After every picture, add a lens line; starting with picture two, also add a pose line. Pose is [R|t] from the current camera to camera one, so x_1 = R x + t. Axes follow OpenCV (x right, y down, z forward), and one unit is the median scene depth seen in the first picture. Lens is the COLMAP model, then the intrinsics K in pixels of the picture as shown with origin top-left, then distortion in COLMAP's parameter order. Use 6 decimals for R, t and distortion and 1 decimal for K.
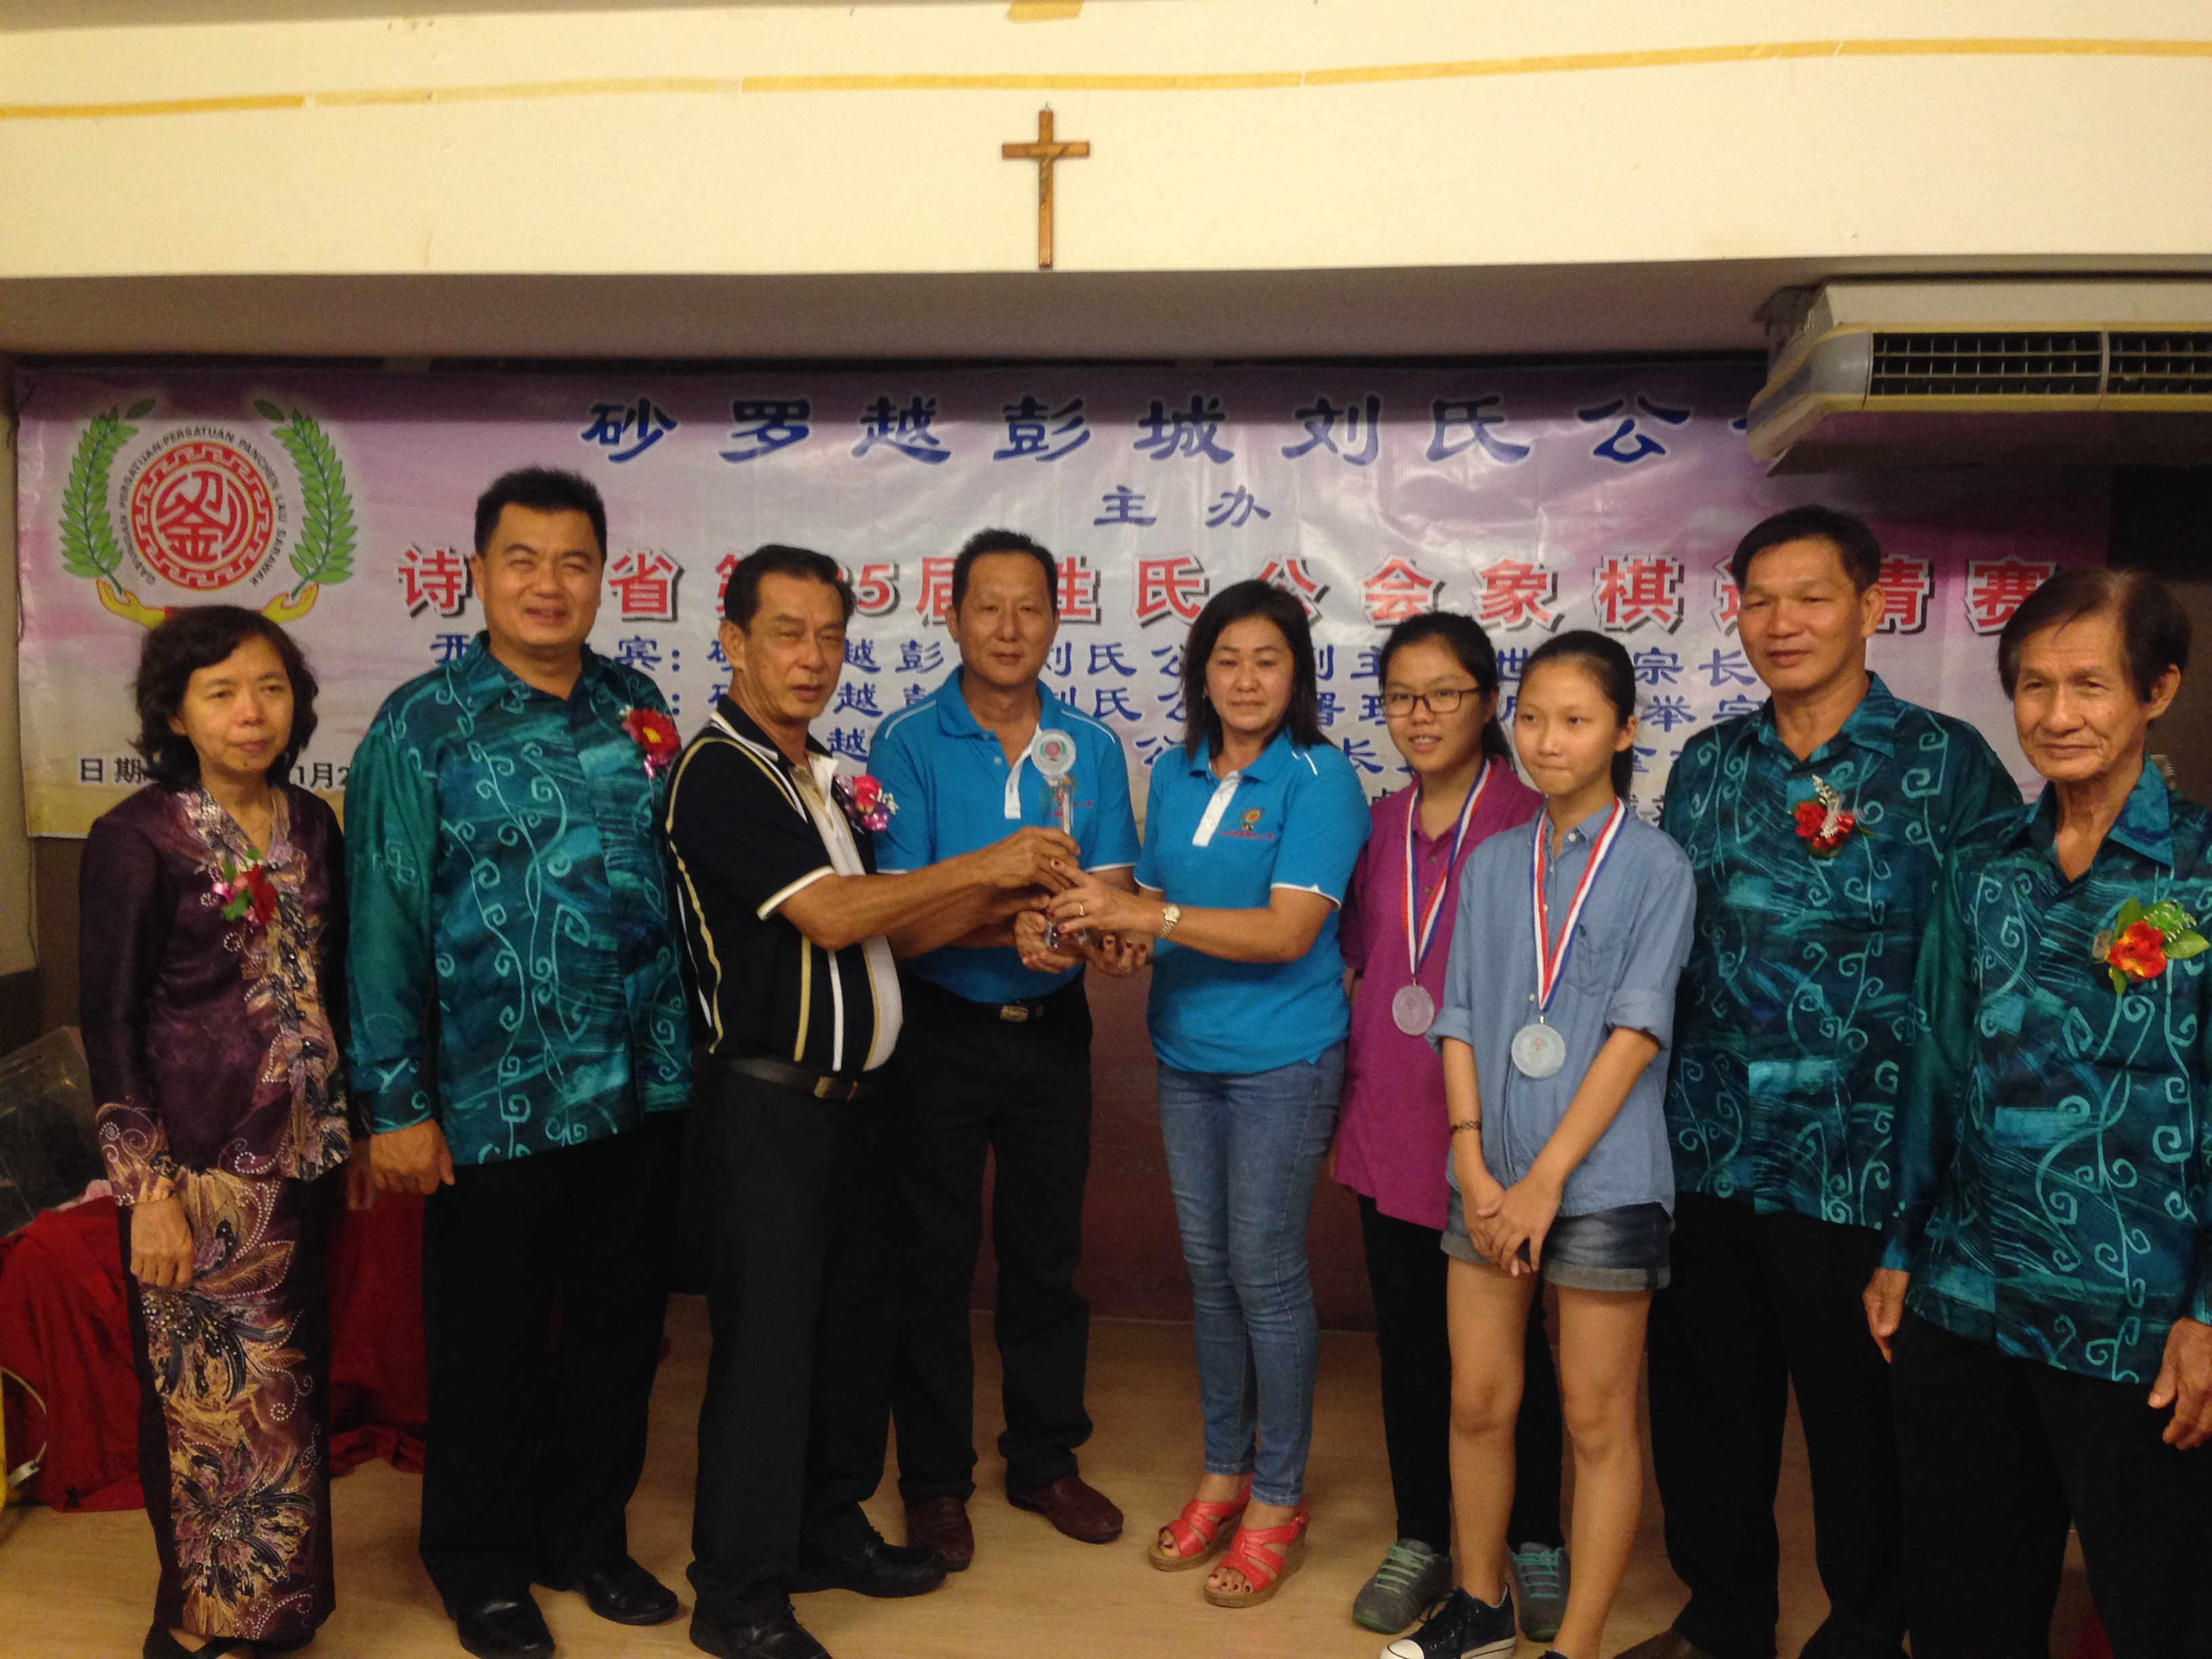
lens RADIAL K [[2097.2, 0, 1115.4], [0, 2097.2, 826.3], [0, 0, 1]] dist [0.082224, 0.010922]
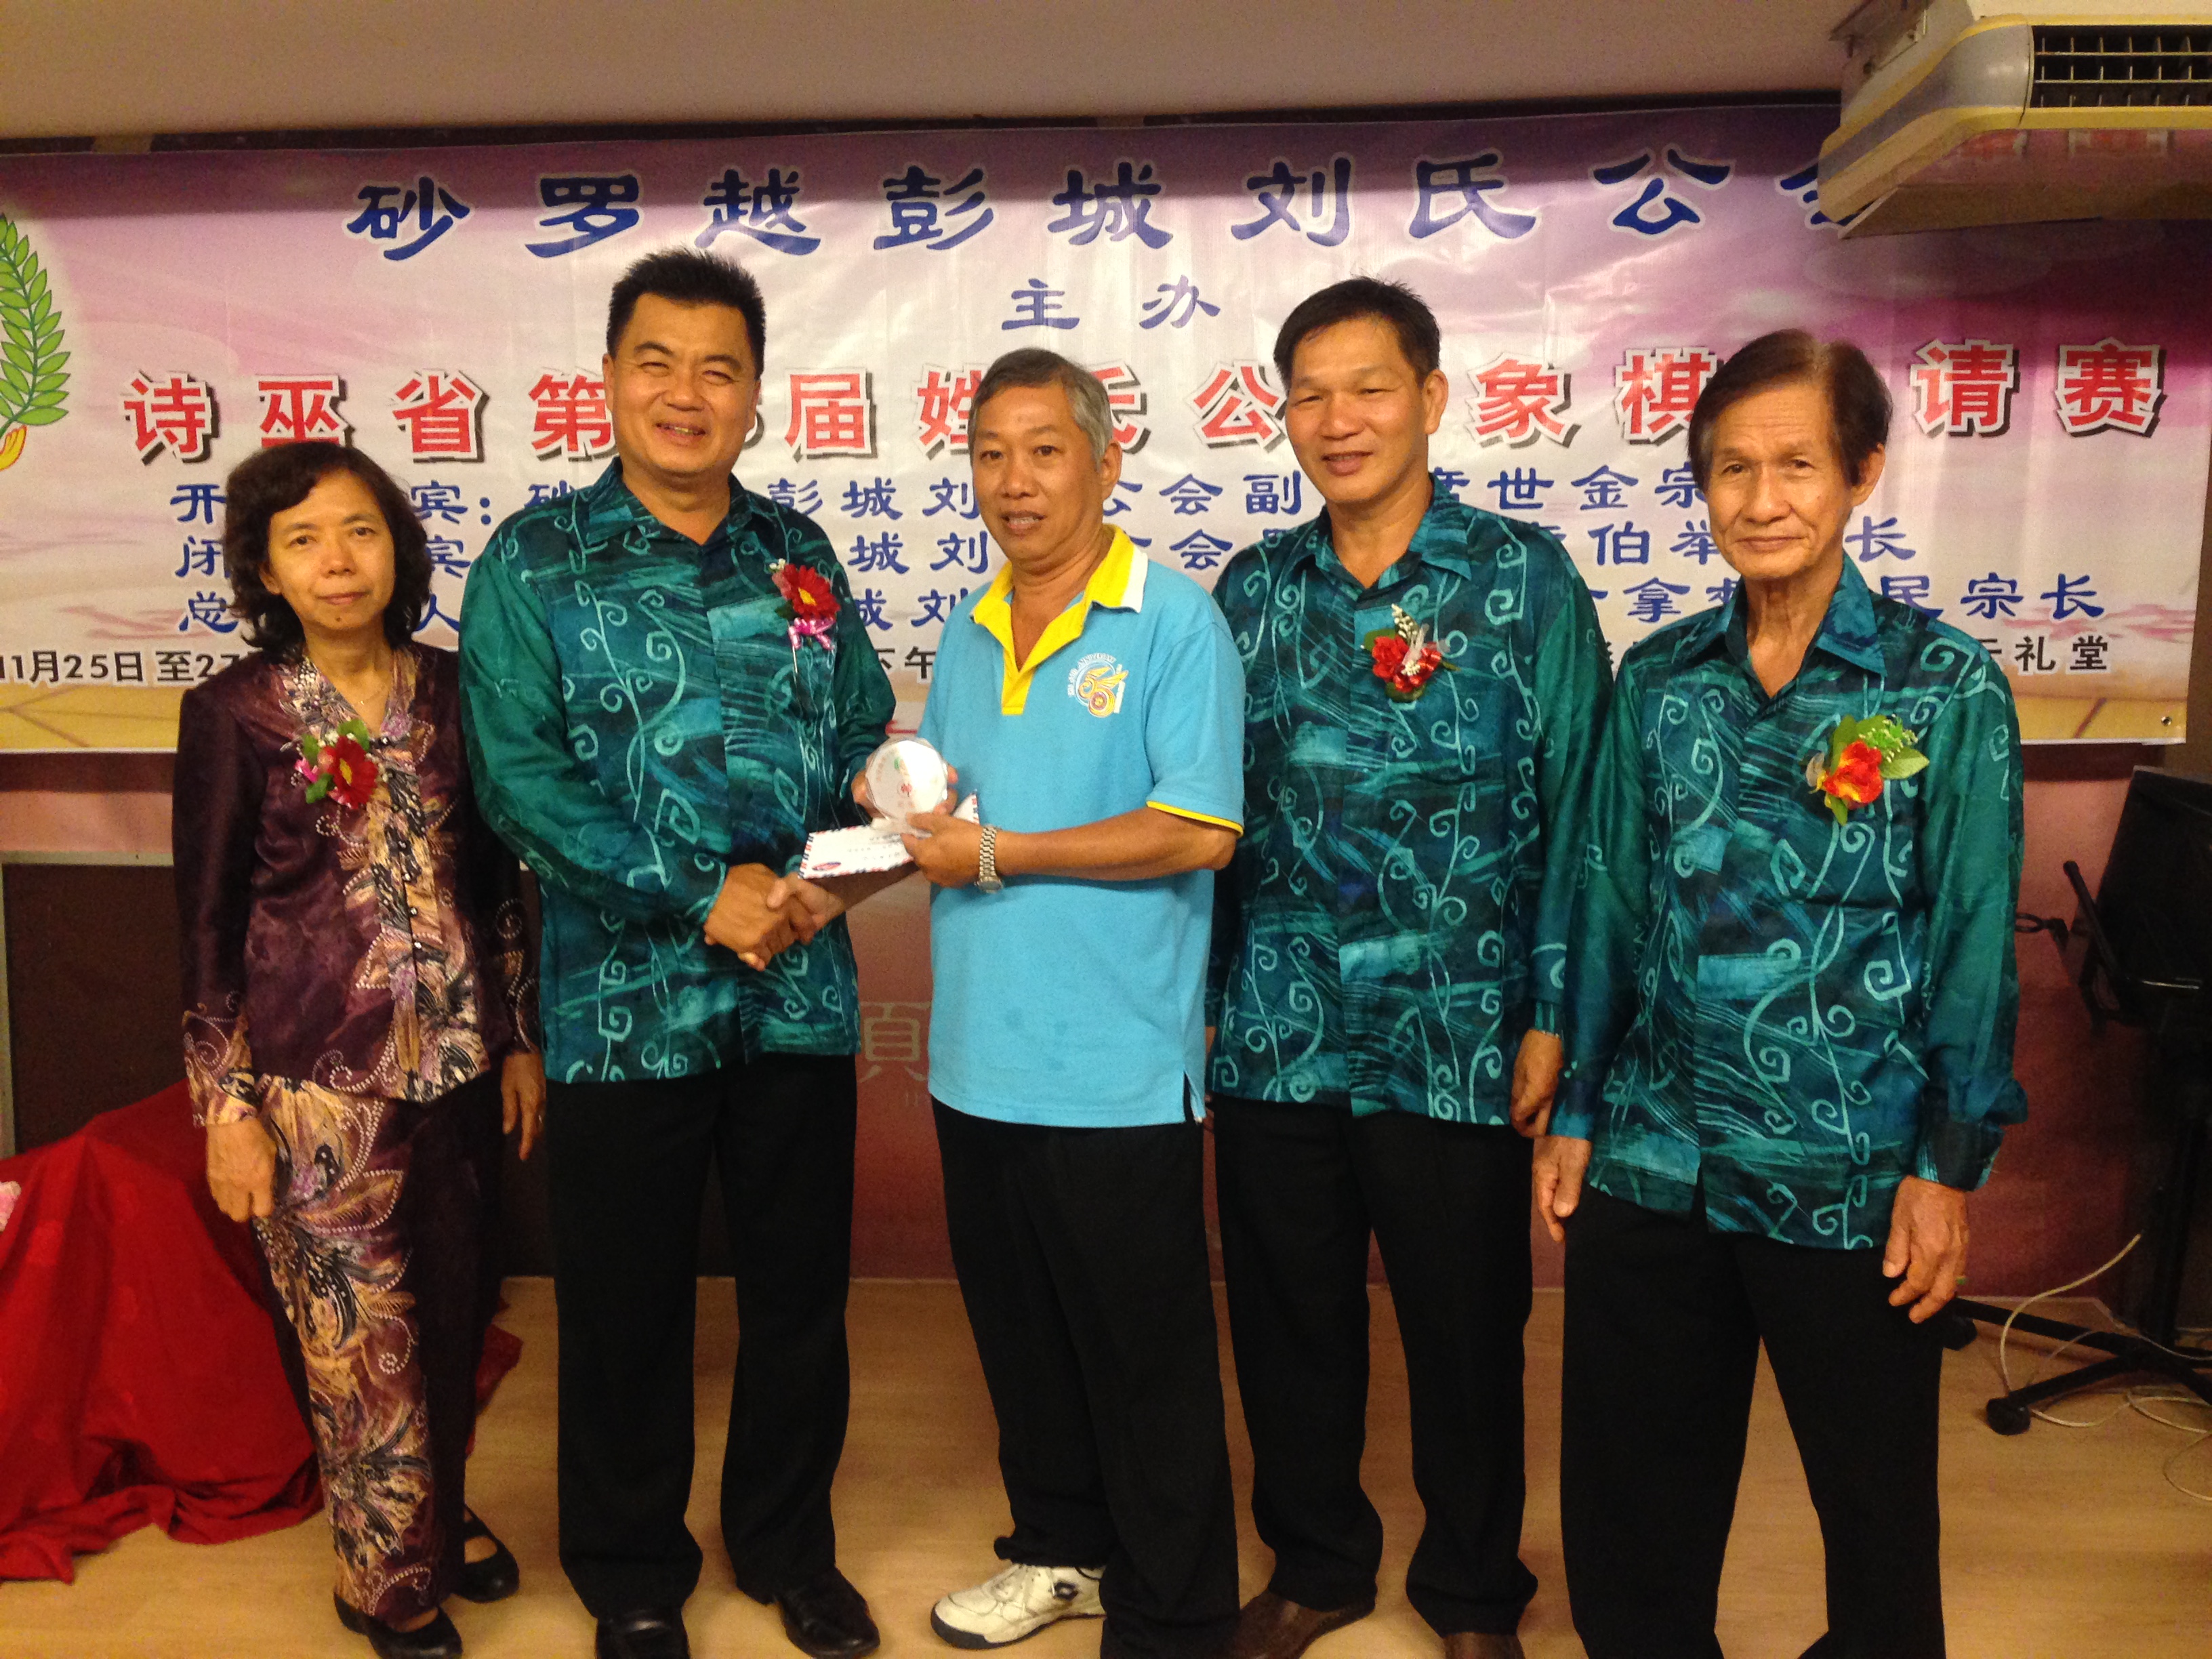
lens RADIAL K [[2062.8, 0, 1115.4], [0, 2062.8, 807.6], [0, 0, 1]] dist [0.161578, -0.313389]
pose [[0.996704, -0.037552, 0.071914, -0.031302], [0.032878, 0.997336, 0.065109, -0.009879], [-0.074167, -0.062530, 0.995284, 0.184461]]
